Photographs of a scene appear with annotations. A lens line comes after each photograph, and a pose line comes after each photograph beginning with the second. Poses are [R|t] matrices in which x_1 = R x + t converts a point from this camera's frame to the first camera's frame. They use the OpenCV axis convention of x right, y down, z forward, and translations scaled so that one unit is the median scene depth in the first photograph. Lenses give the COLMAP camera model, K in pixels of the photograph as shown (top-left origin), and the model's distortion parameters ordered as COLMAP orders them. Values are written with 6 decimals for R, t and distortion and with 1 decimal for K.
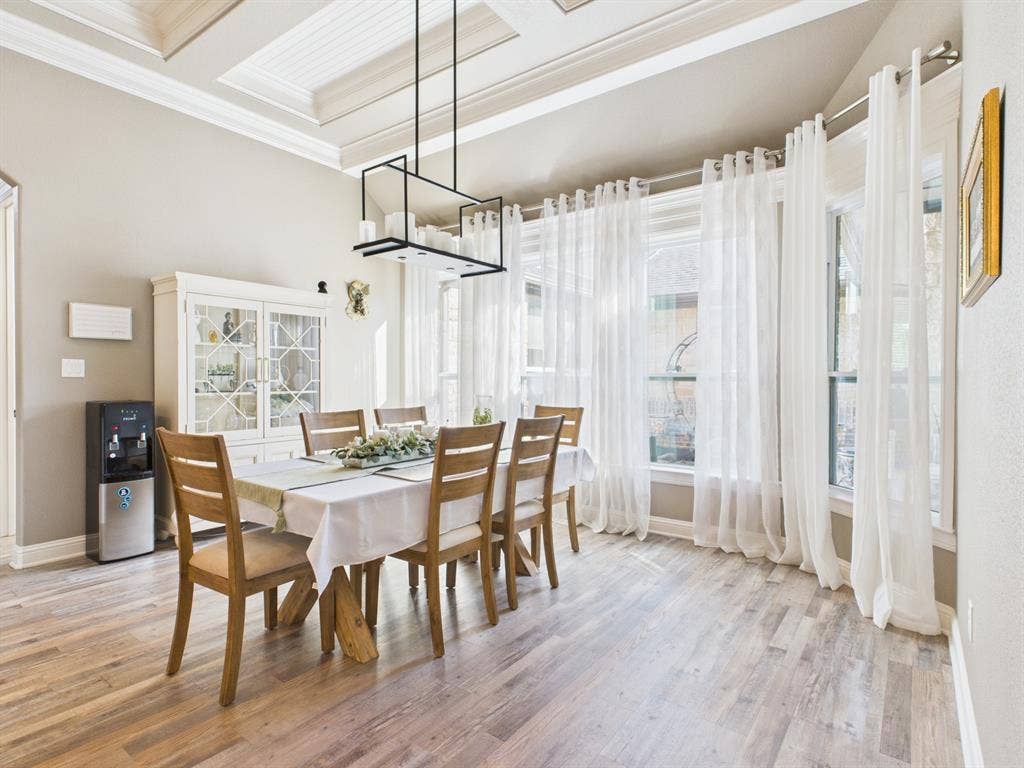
lens RADIAL K [[539.0, 0, 513.1], [0, 539.0, 380.7], [0, 0, 1]] dist [0.000064, 0.001551]
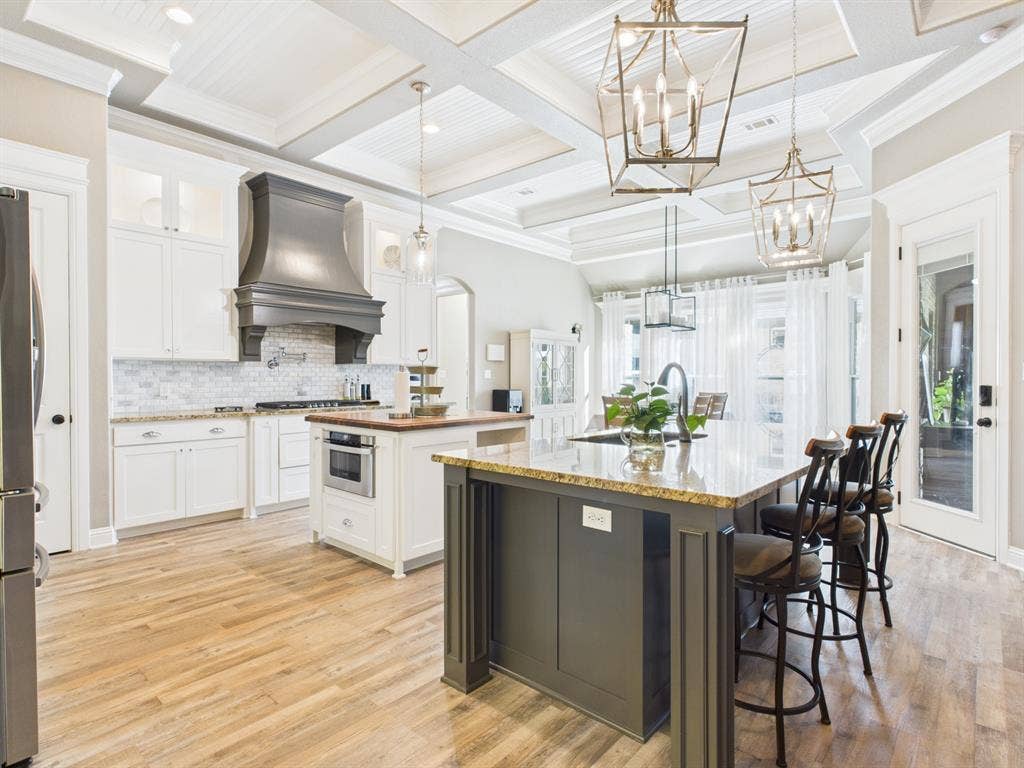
lens RADIAL K [[539.0, 0, 516.4], [0, 539.0, 382.0], [0, 0, 1]] dist [0.000064, 0.001551]
pose [[0.996853, -0.003420, -0.079197, -0.488001], [0.002465, 0.999923, -0.012145, 0.032629], [0.079233, 0.011911, 0.996785, -1.061218]]
